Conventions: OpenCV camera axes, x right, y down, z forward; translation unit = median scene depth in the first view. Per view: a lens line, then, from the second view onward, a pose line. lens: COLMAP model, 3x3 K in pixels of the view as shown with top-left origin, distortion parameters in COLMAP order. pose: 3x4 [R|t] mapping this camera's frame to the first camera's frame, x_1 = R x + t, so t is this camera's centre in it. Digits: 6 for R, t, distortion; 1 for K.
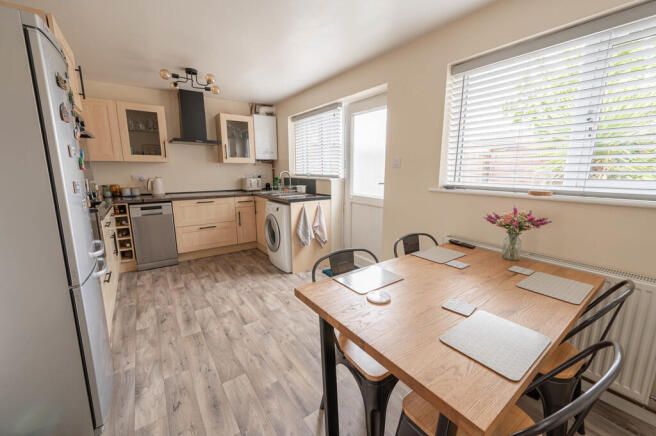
lens RADIAL K [[260.5, 0, 331.3], [0, 260.5, 215.3], [0, 0, 1]] dist [-0.004226, -0.000574]
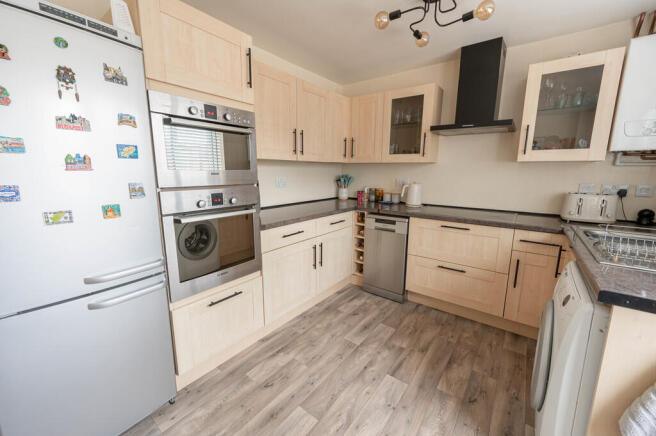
lens RADIAL K [[260.5, 0, 326.0], [0, 260.5, 216.2], [0, 0, 1]] dist [-0.004226, -0.000574]
pose [[0.282929, 0.168712, -0.944186, -0.007364], [-0.174800, 0.976992, 0.122194, -0.105369], [0.943078, 0.130471, 0.305911, 0.575404]]
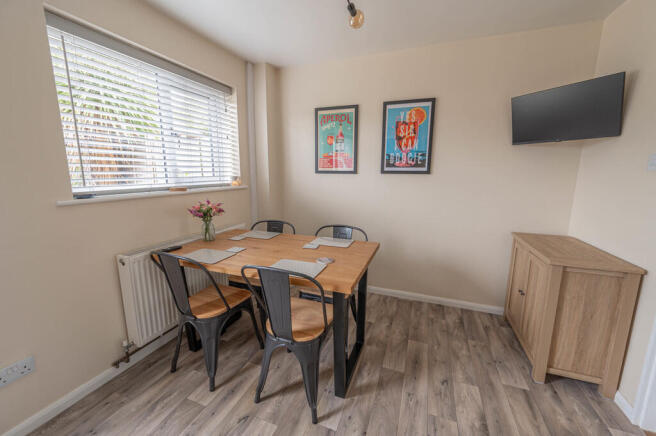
lens RADIAL K [[260.5, 0, 329.5], [0, 260.5, 220.1], [0, 0, 1]] dist [-0.004226, -0.000574]
pose [[-0.553582, -0.148423, 0.819462, -0.654067], [0.142238, 0.952681, 0.268640, -0.169905], [-0.820558, 0.265273, -0.506275, 0.993400]]
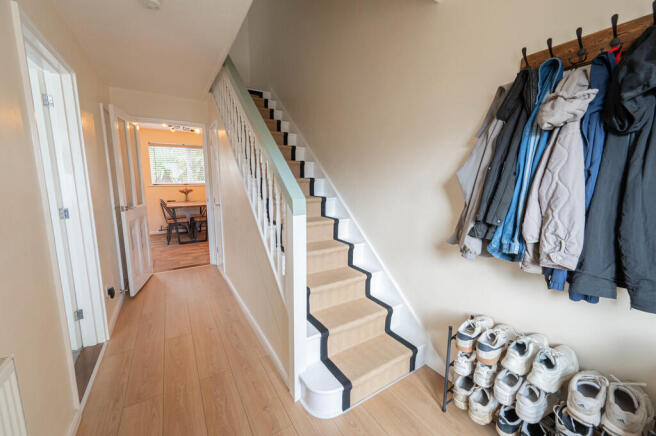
lens RADIAL K [[260.5, 0, 327.3], [0, 260.5, 218.8], [0, 0, 1]] dist [-0.004226, -0.000574]
pose [[0.073773, -0.154442, 0.985244, -2.844664], [0.166399, 0.975993, 0.140532, 0.212805], [-0.983295, 0.153576, 0.097701, -1.352884]]
